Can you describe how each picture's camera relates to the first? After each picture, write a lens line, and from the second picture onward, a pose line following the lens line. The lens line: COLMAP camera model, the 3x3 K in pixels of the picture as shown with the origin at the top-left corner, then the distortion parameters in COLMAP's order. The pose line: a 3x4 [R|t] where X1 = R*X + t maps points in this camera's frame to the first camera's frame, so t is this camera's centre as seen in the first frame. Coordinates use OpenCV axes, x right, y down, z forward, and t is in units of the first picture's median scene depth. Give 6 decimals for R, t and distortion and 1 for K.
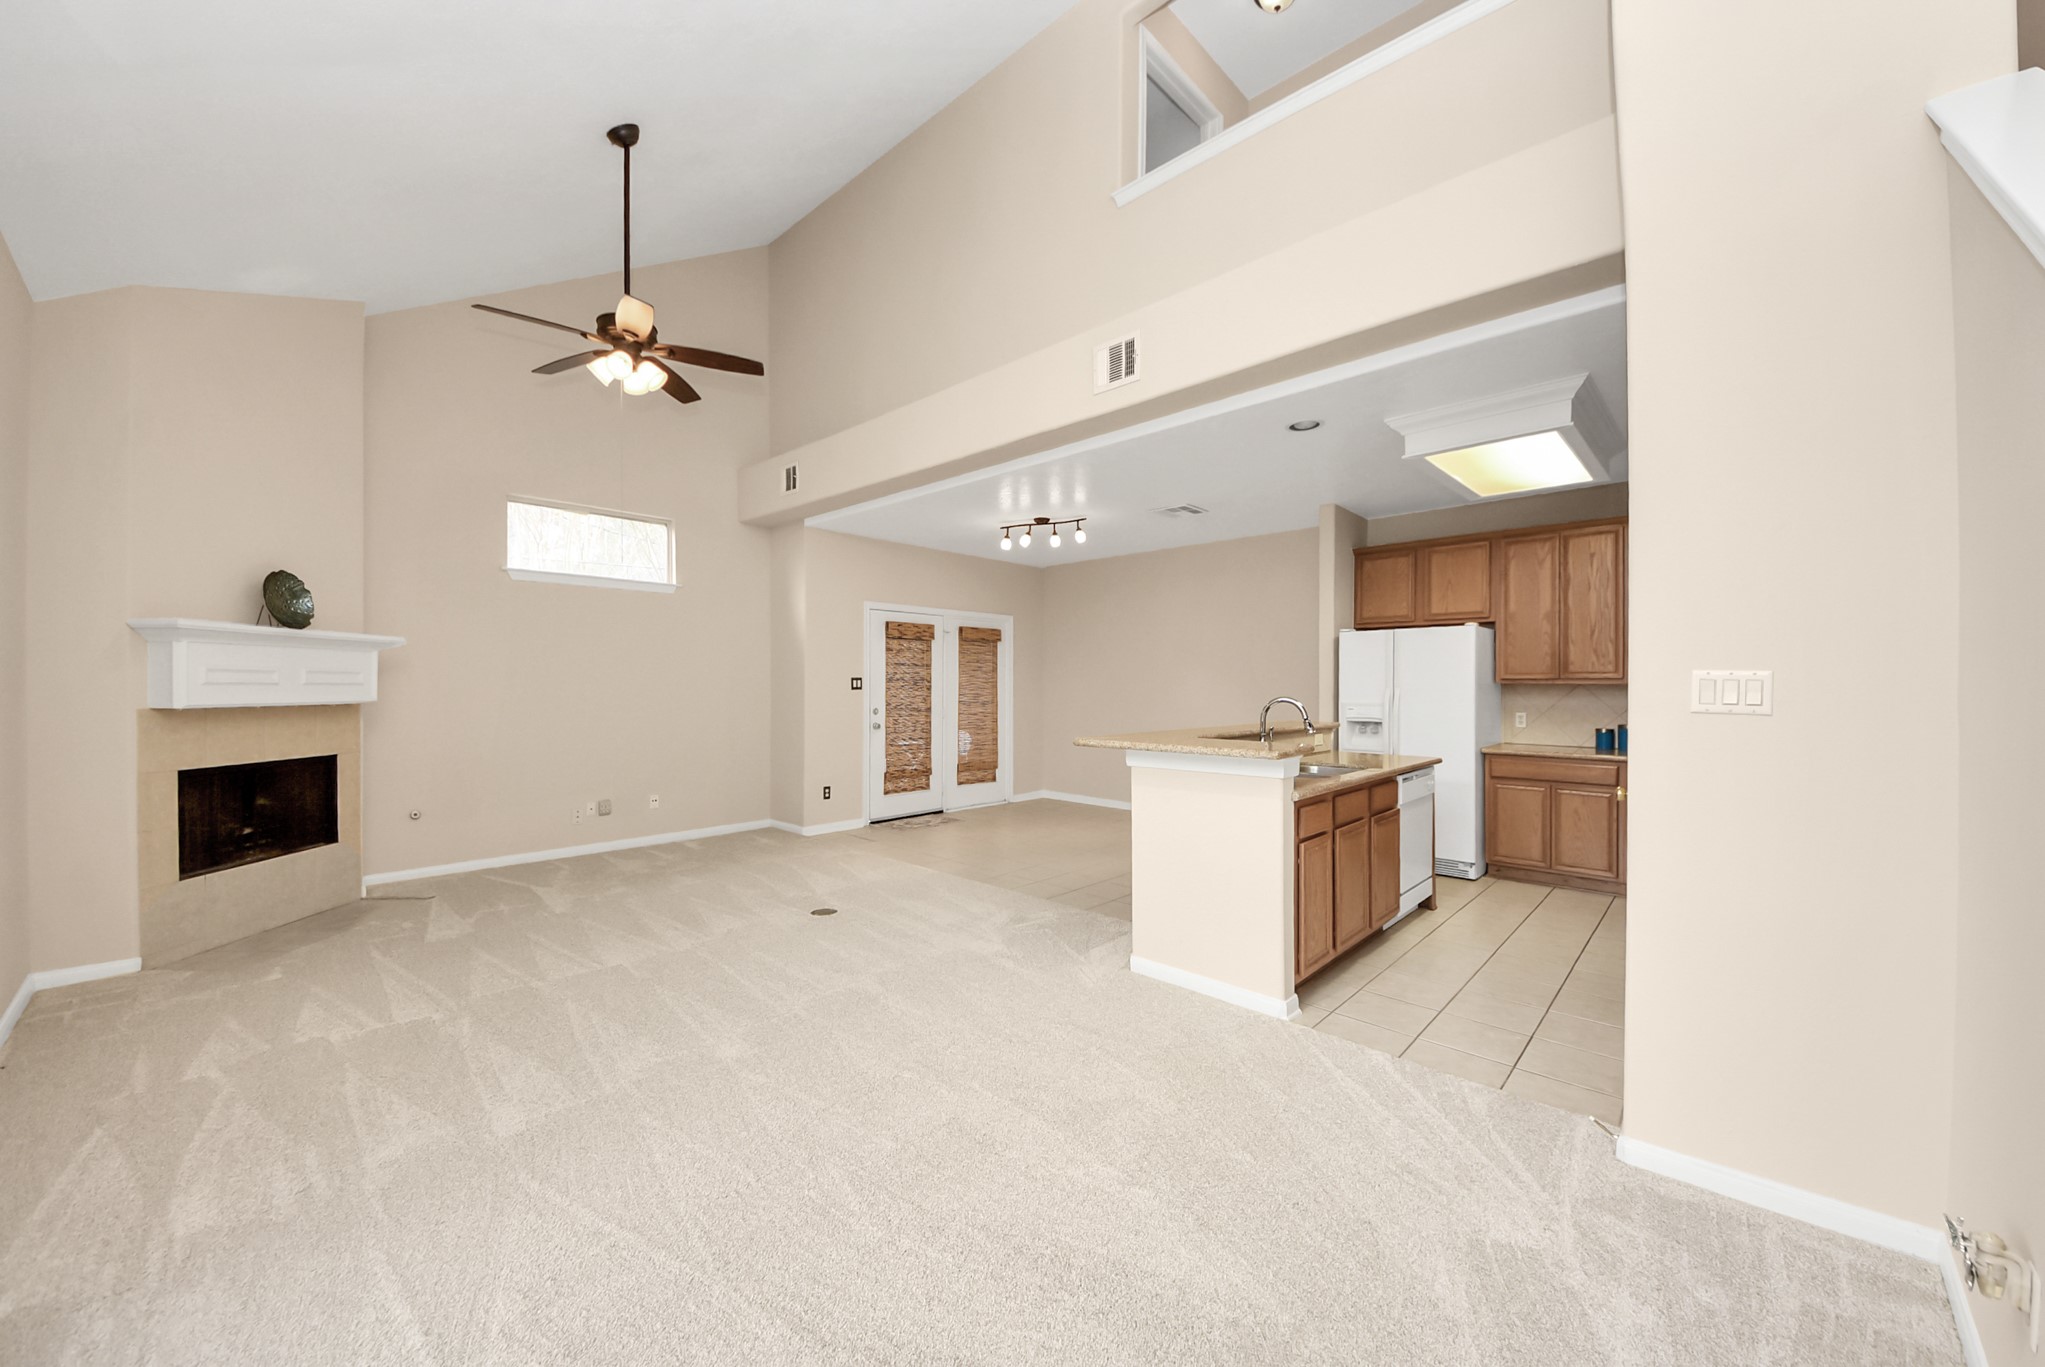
lens RADIAL K [[752.6, 0, 1031.8], [0, 752.6, 680.4], [0, 0, 1]] dist [0.010457, -0.010396]
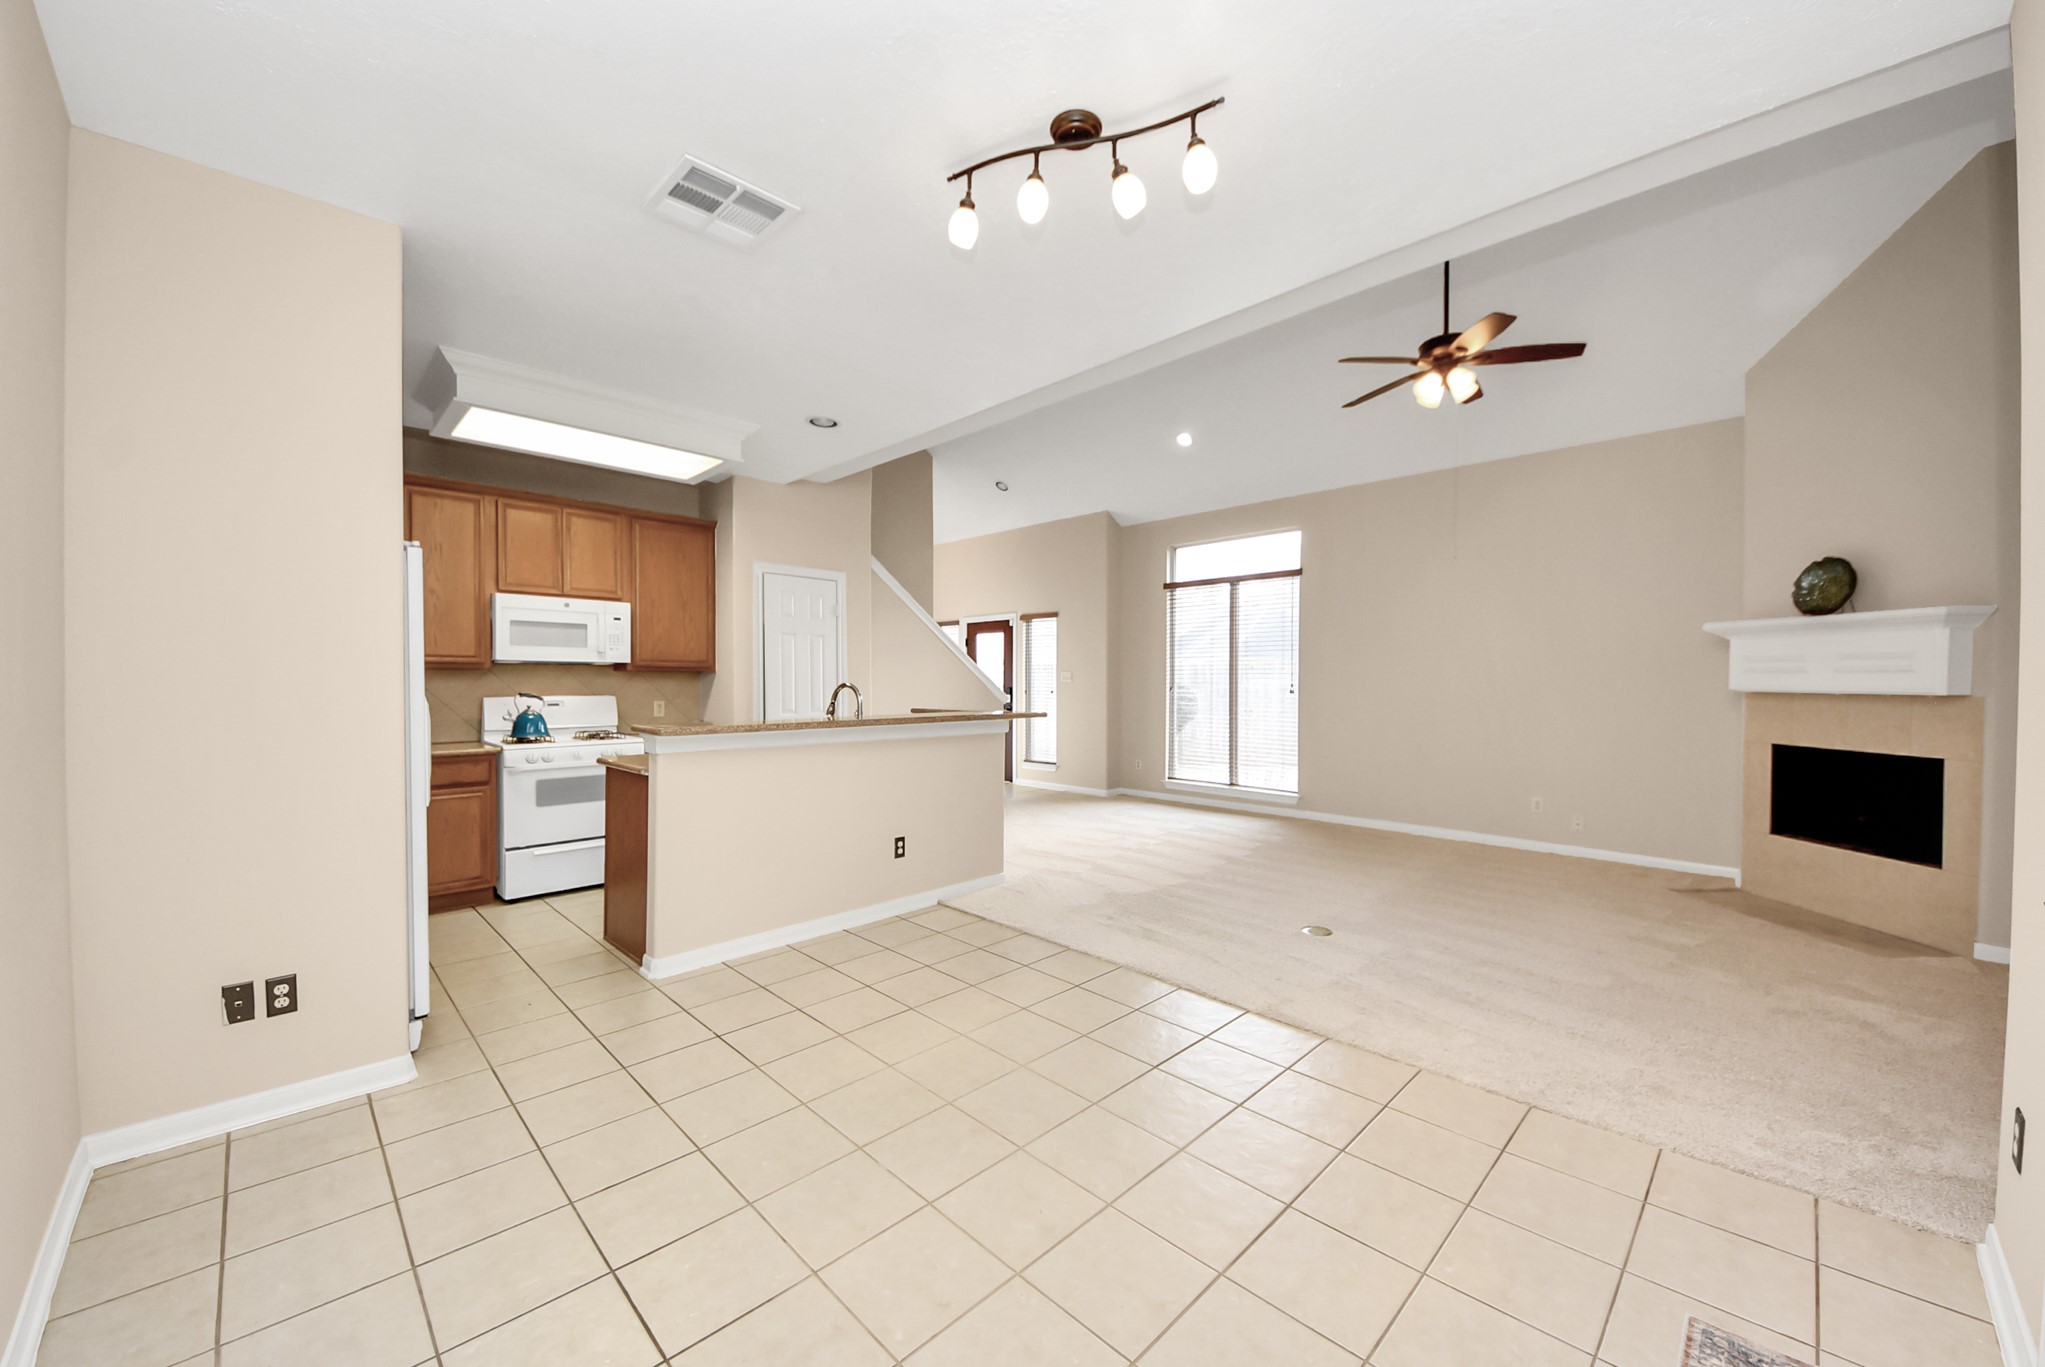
lens RADIAL K [[752.6, 0, 1031.8], [0, 752.6, 680.4], [0, 0, 1]] dist [0.010457, -0.010396]
pose [[-0.998989, -0.004163, 0.044756, 0.026779], [-0.004338, 0.999983, -0.003816, 0.022561], [-0.044739, -0.004006, -0.998991, 2.015333]]
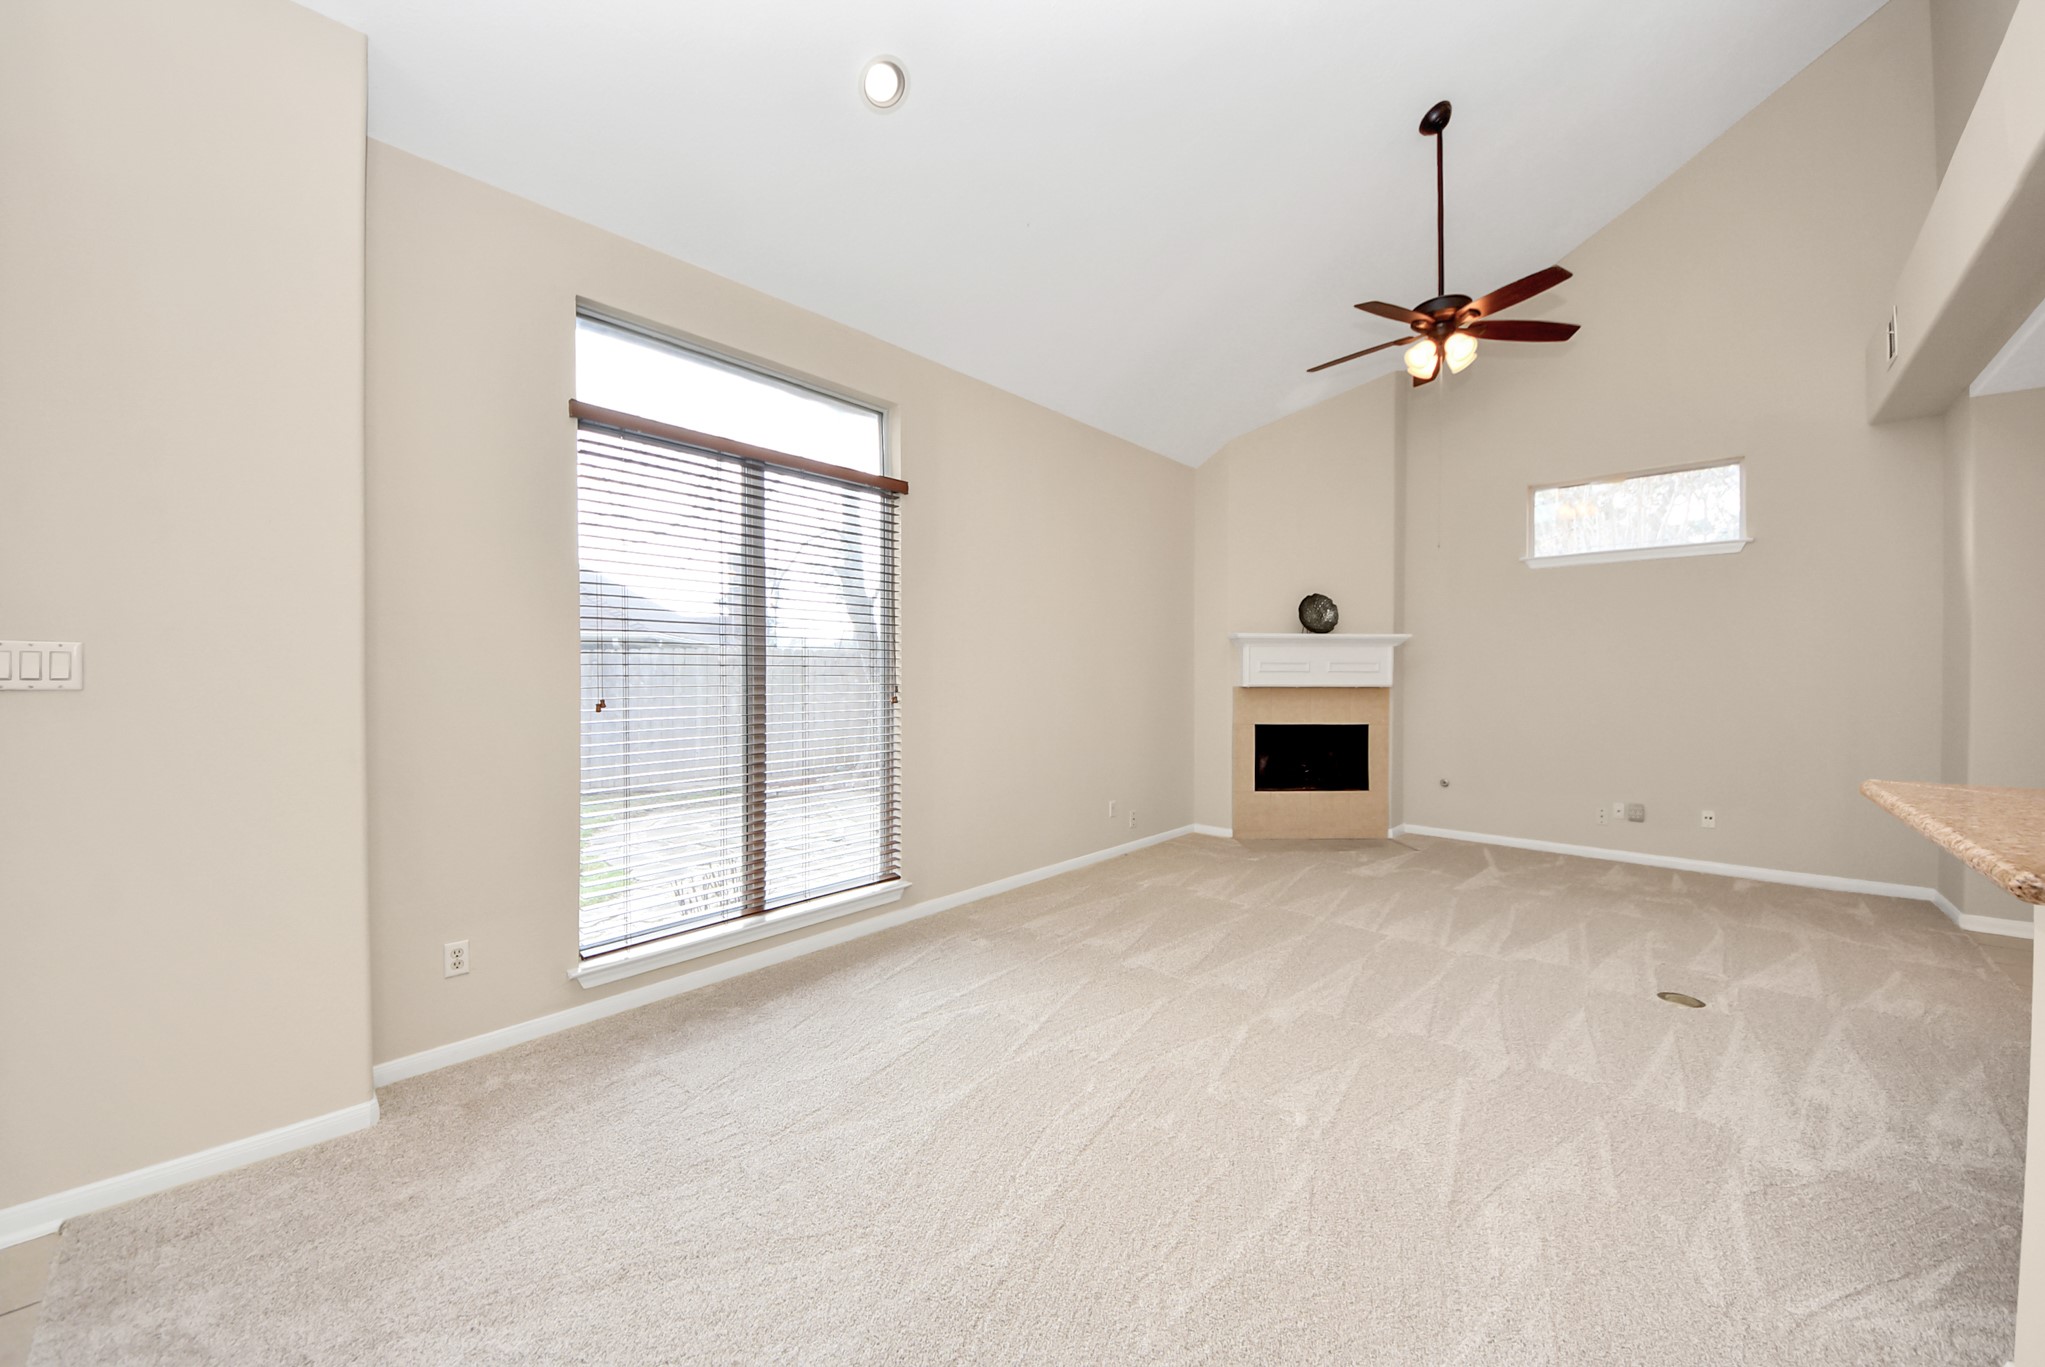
lens RADIAL K [[752.6, 0, 1031.8], [0, 752.6, 680.4], [0, 0, 1]] dist [0.010457, -0.010396]
pose [[0.000968, 0.009017, -0.999959, 0.450117], [0.005933, 0.999942, 0.009023, 0.004584], [0.999982, -0.005942, 0.000915, 0.439881]]
